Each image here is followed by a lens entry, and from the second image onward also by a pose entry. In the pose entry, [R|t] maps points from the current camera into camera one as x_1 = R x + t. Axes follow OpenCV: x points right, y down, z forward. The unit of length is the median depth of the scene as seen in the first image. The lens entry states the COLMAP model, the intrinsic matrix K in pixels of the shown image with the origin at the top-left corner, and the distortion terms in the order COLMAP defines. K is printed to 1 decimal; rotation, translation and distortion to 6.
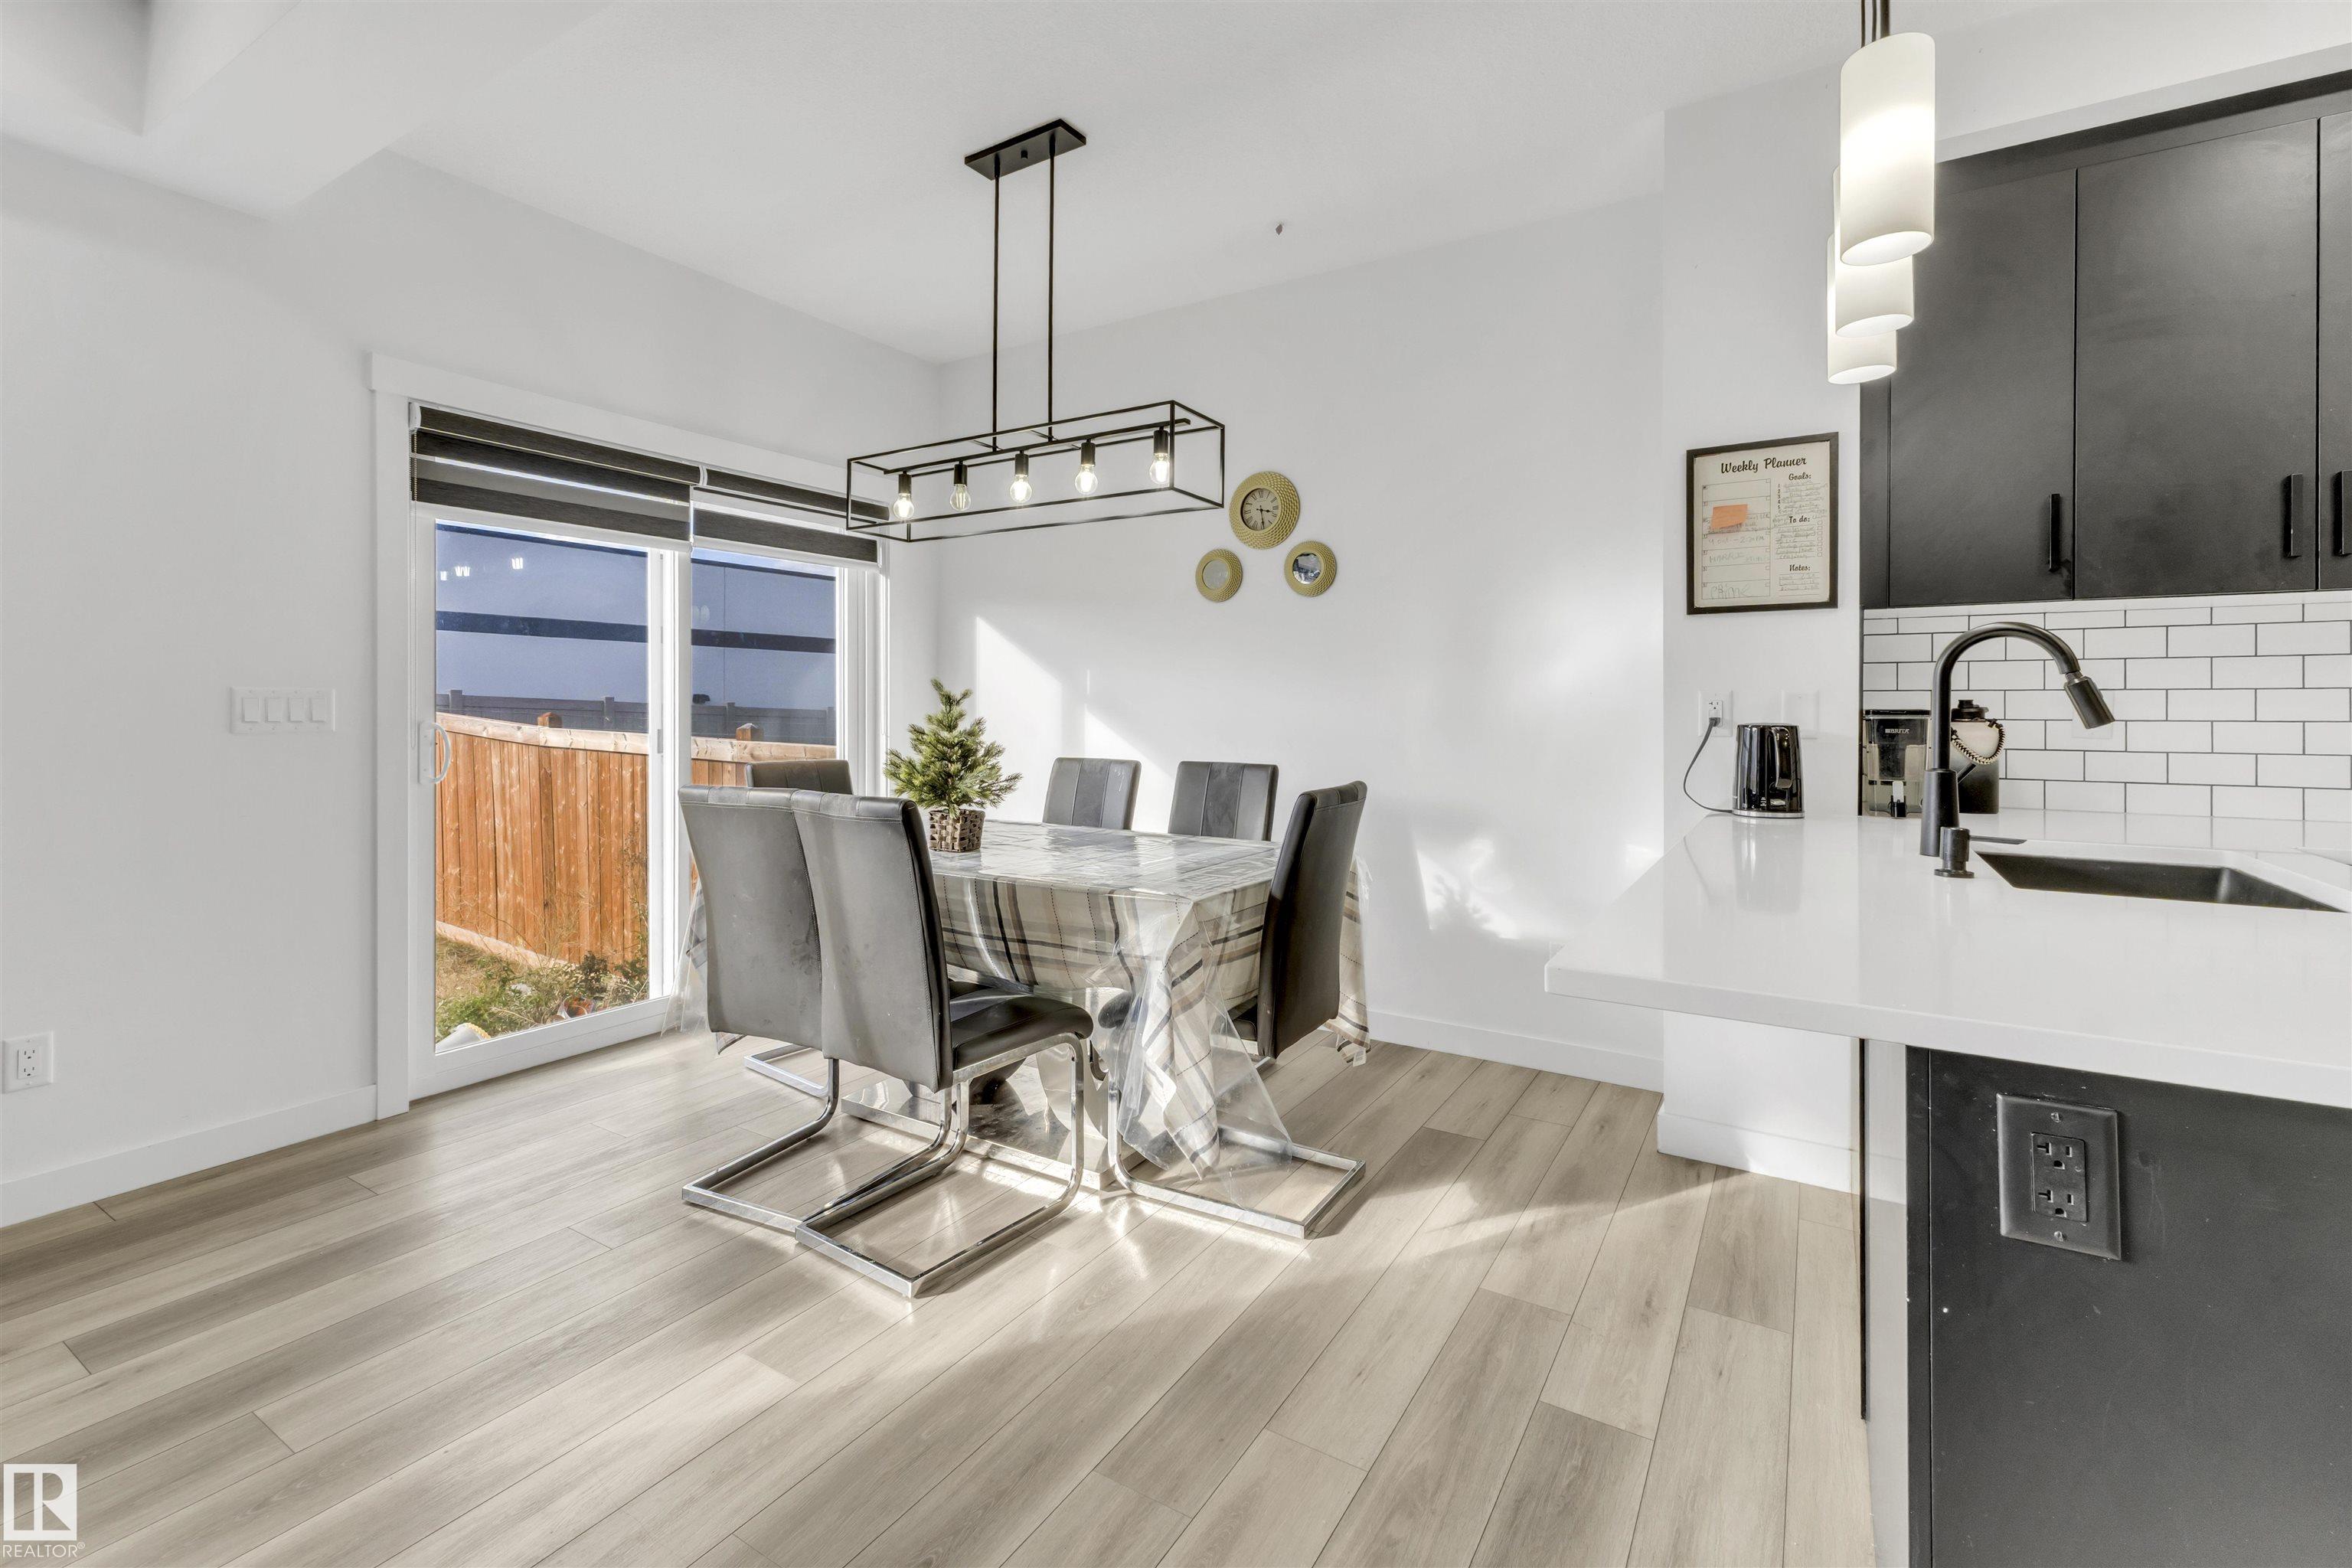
lens RADIAL K [[1038.1, 0, 1153.1], [0, 1038.1, 698.2], [0, 0, 1]] dist [0.008768, -0.000297]
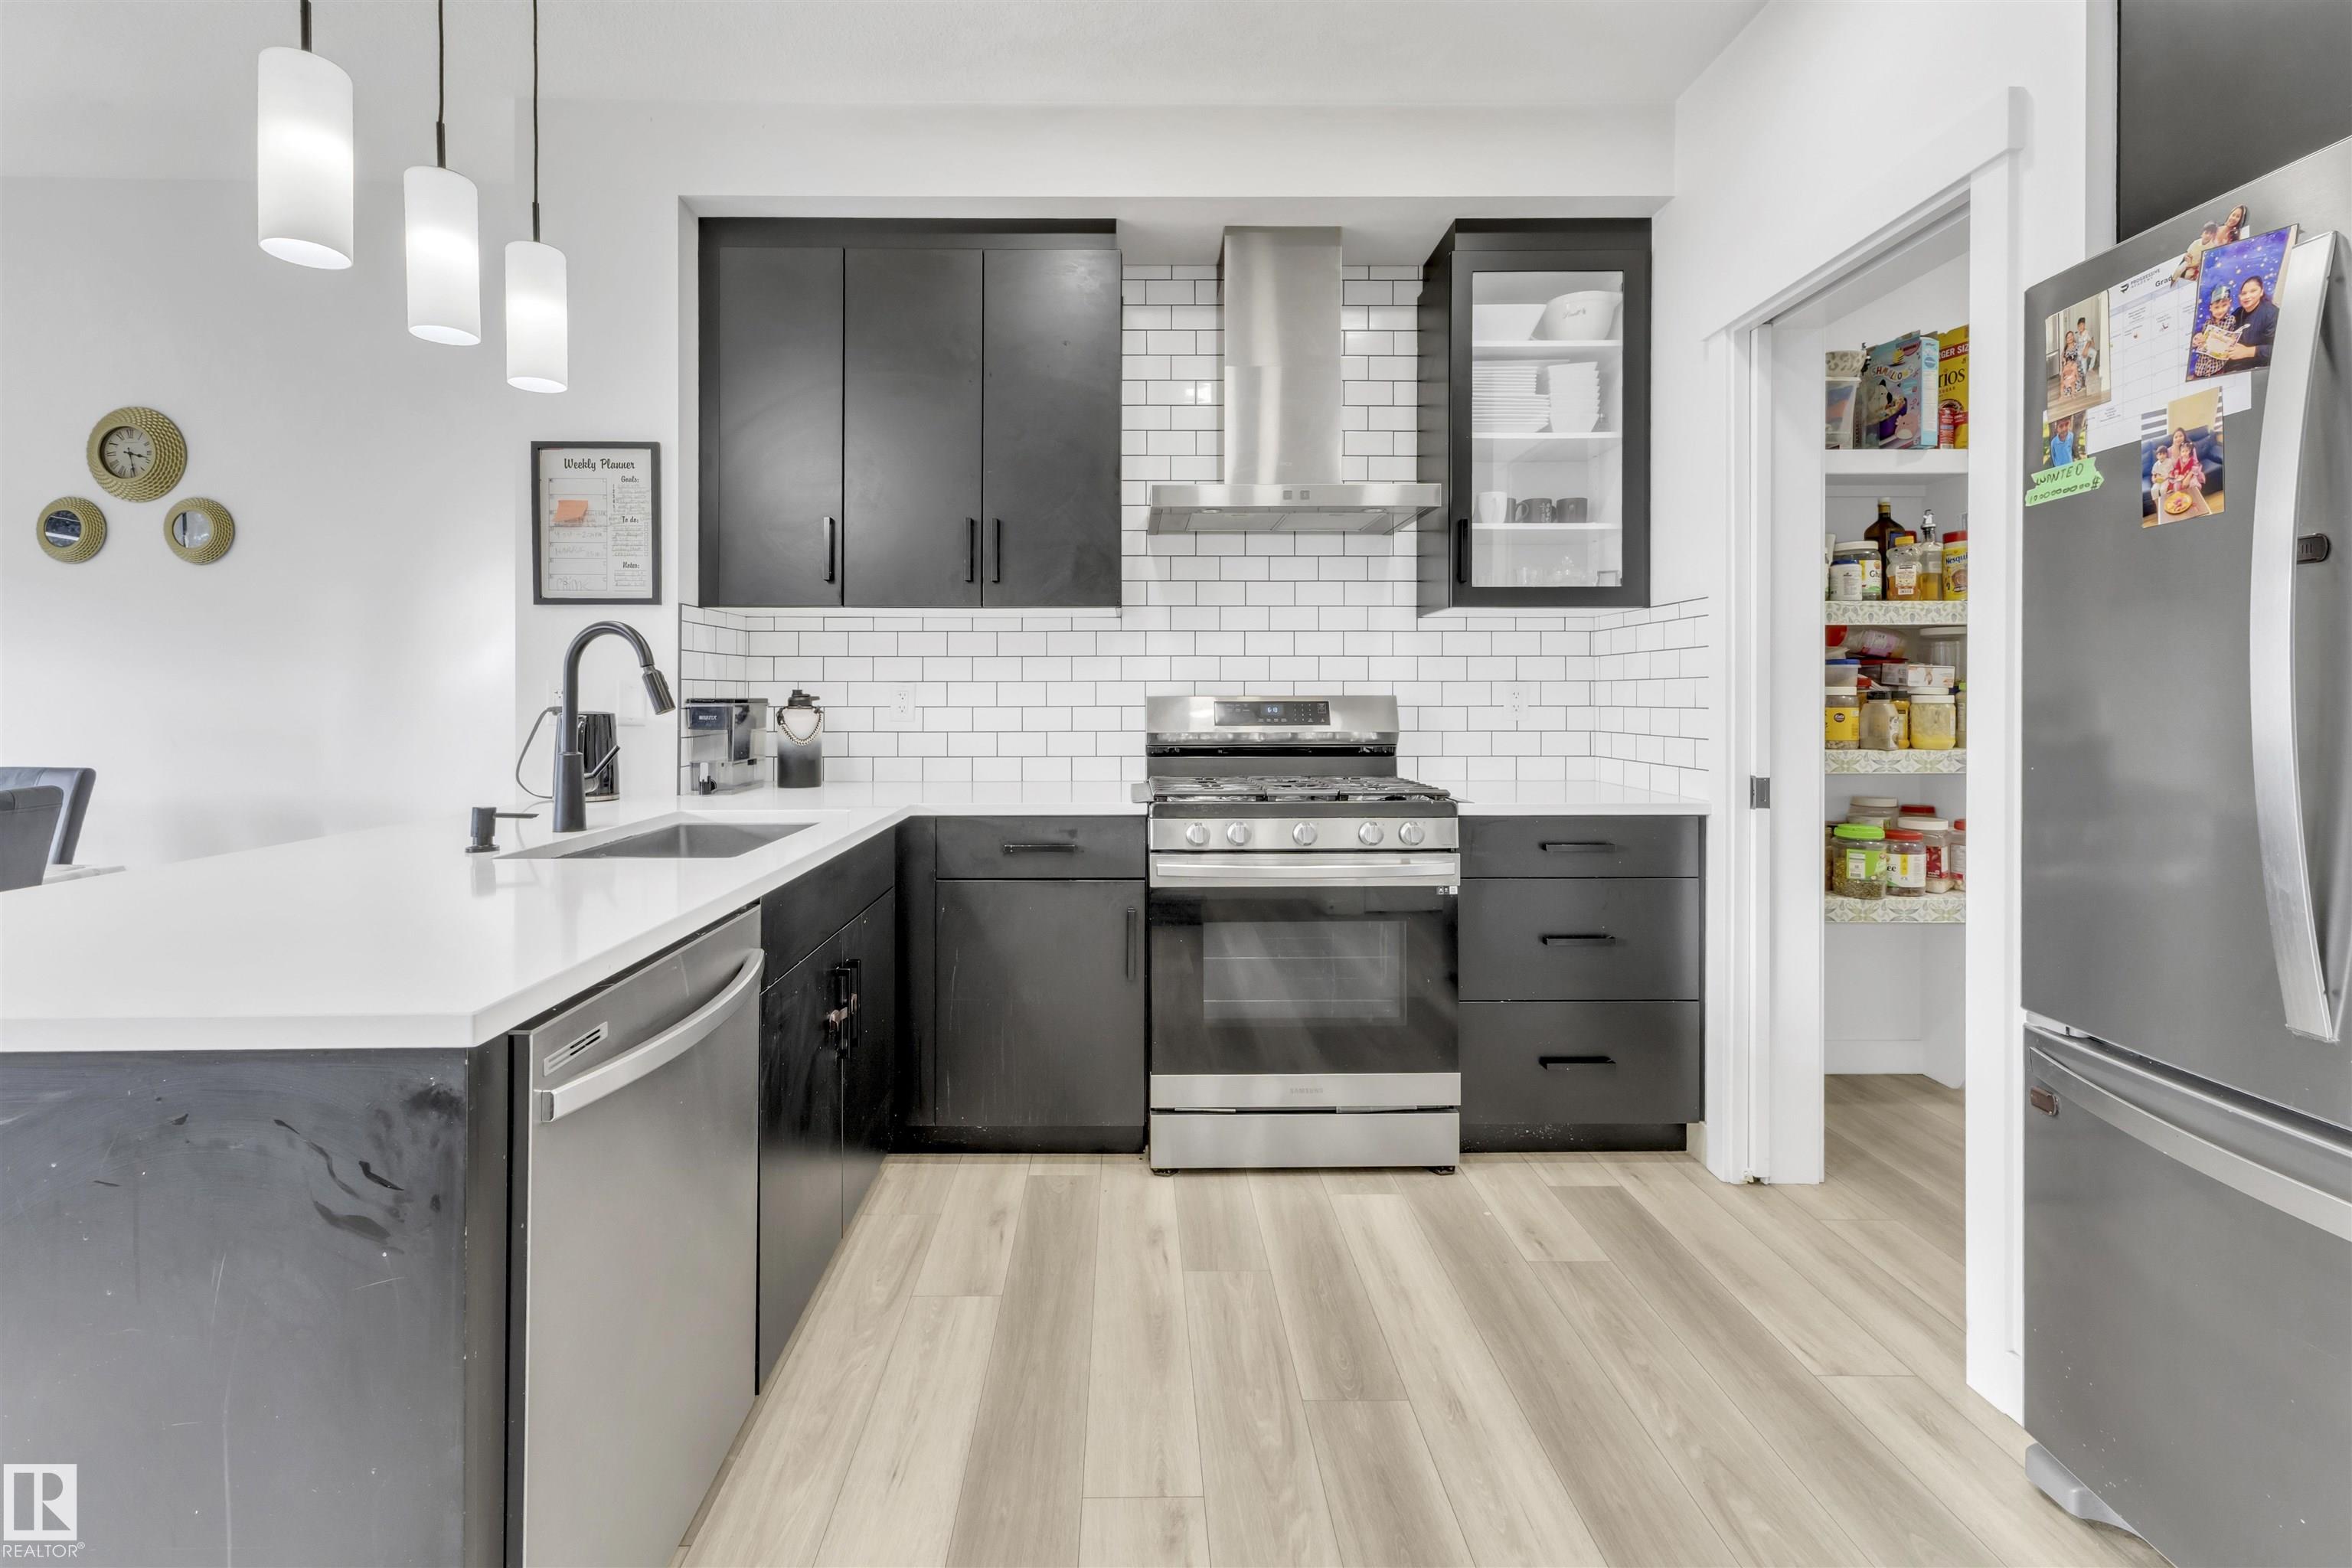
lens RADIAL K [[1038.1, 0, 1129.8], [0, 1038.1, 703.9], [0, 0, 1]] dist [0.008768, -0.000297]
pose [[0.838712, -0.006051, 0.544542, 0.460305], [-0.004132, 0.999839, 0.017474, -0.004021], [-0.544560, -0.016906, 0.838551, -0.170844]]
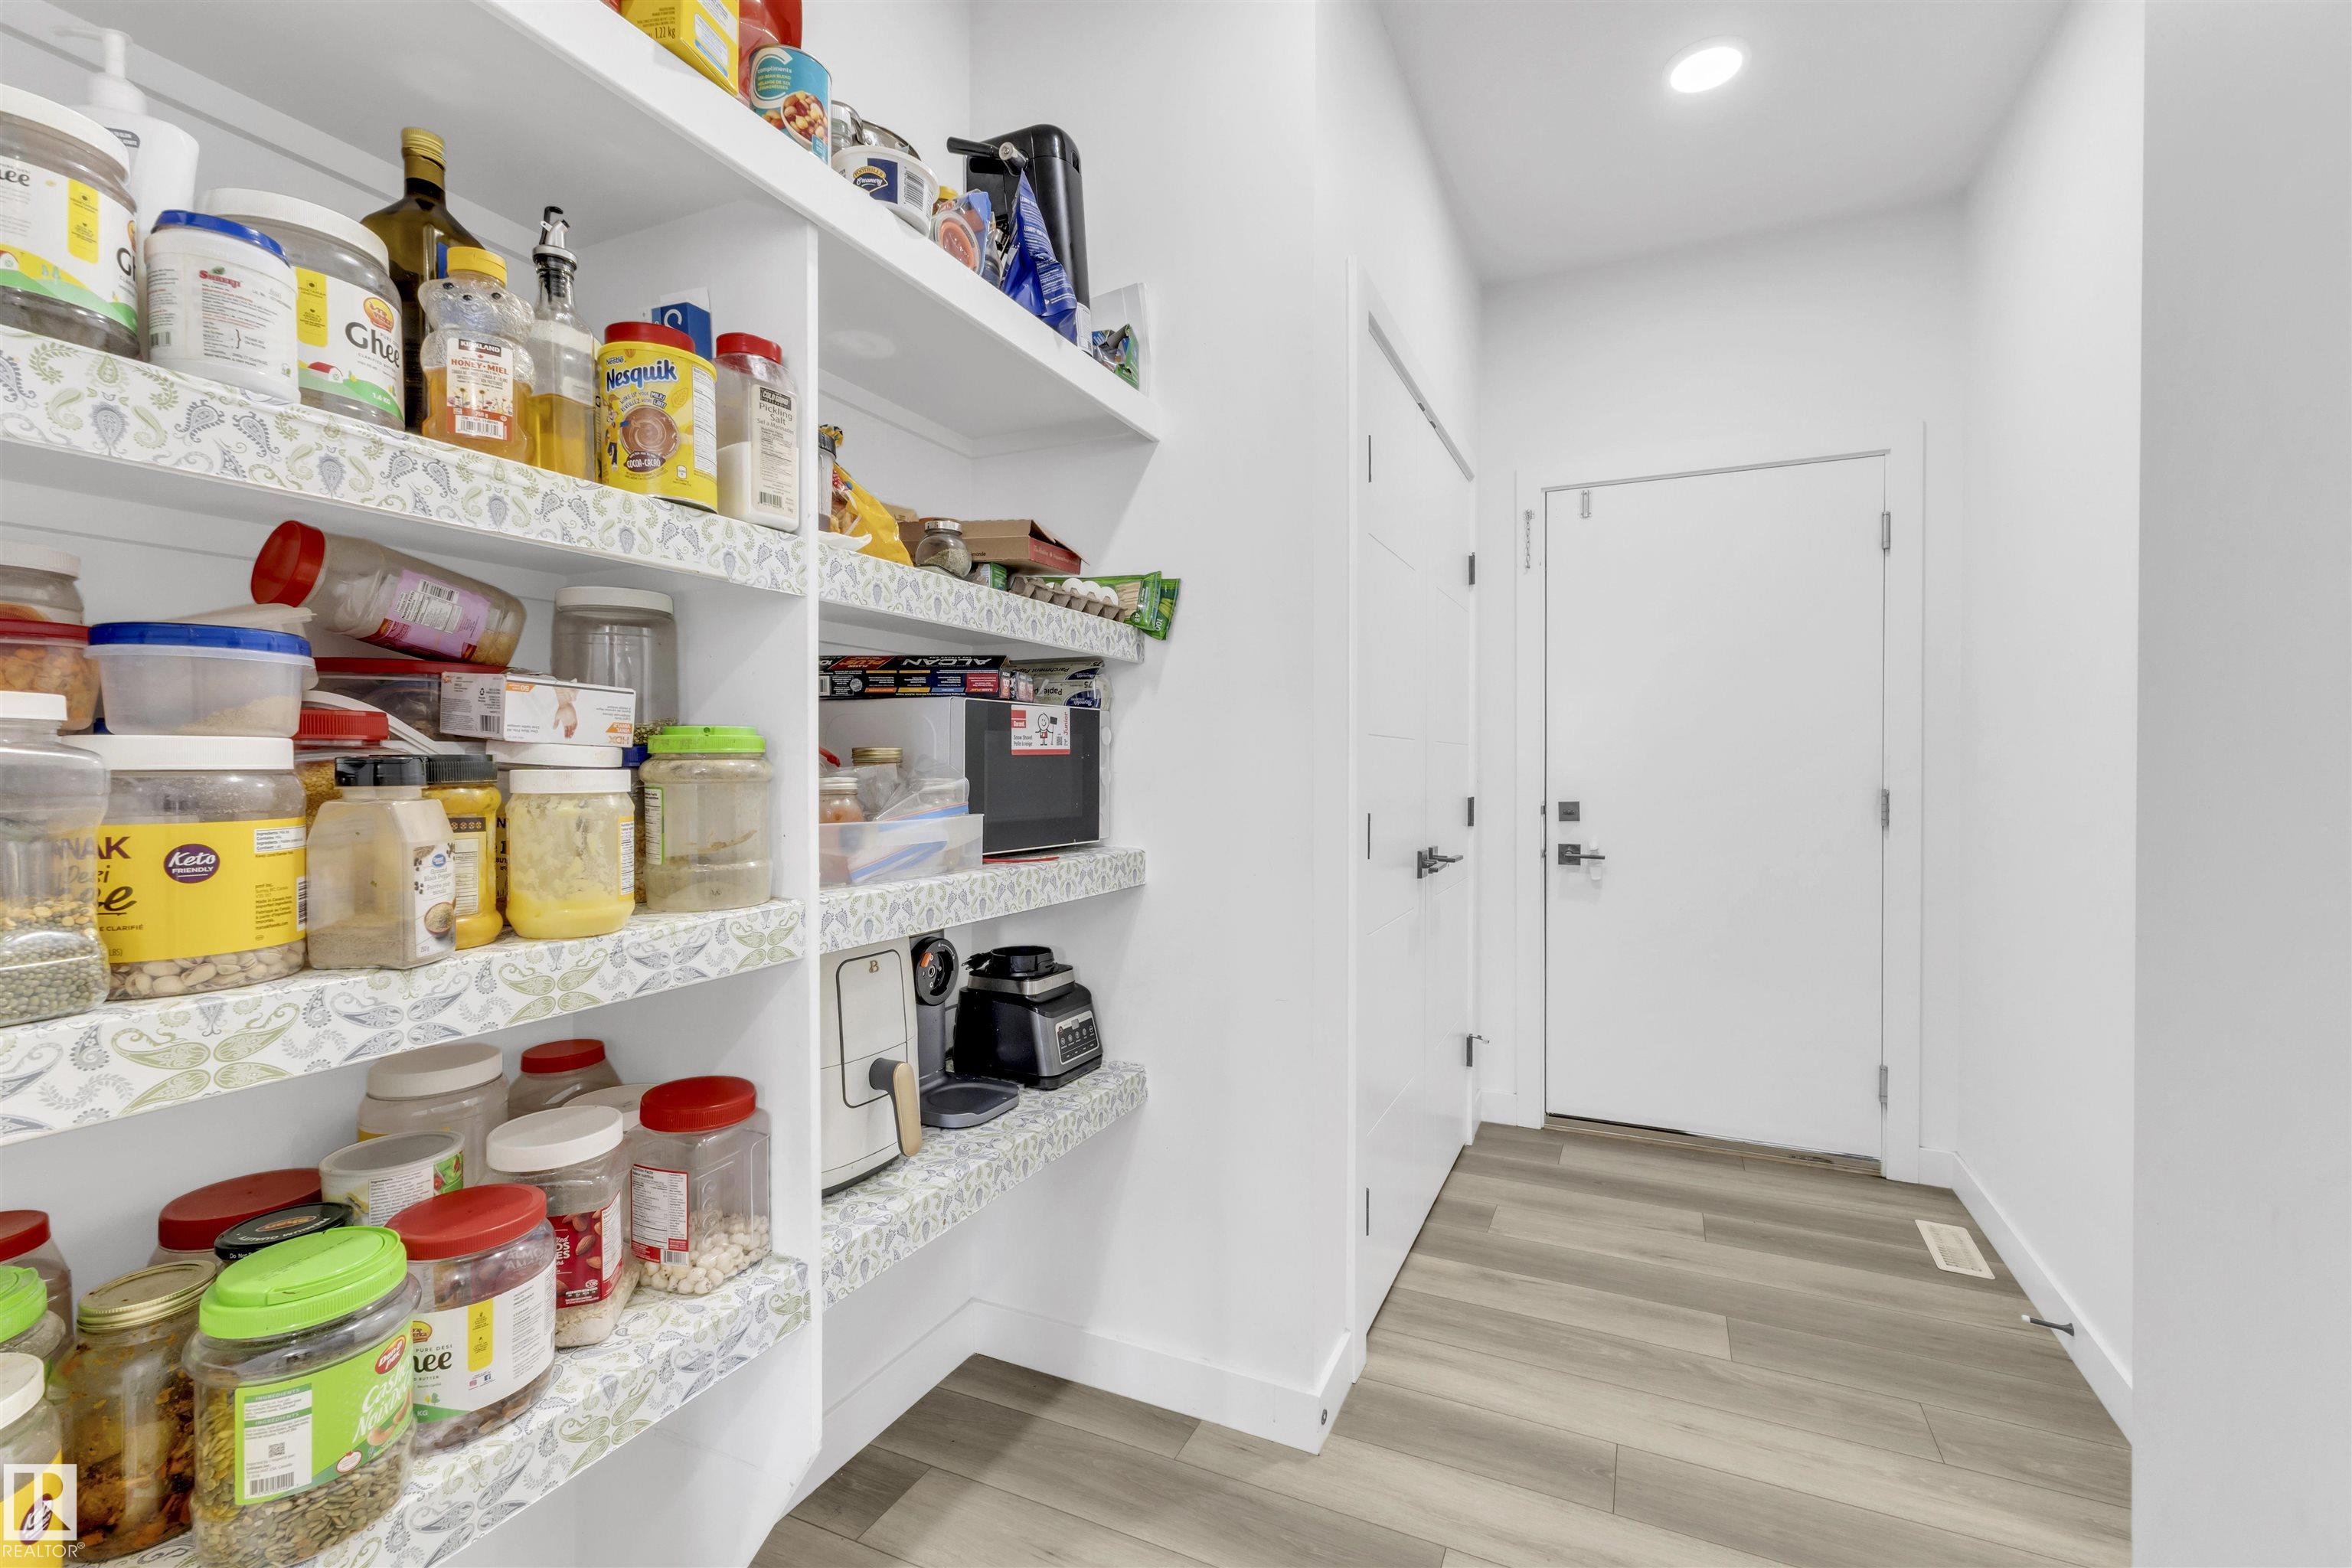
lens RADIAL K [[1038.1, 0, 1193.0], [0, 1038.1, 770.1], [0, 0, 1]] dist [0.008768, -0.000297]
pose [[-0.121080, -0.003742, 0.992636, 1.343827], [-0.009600, 0.999951, 0.002598, -0.000384], [-0.992596, -0.009214, -0.121110, 0.107680]]
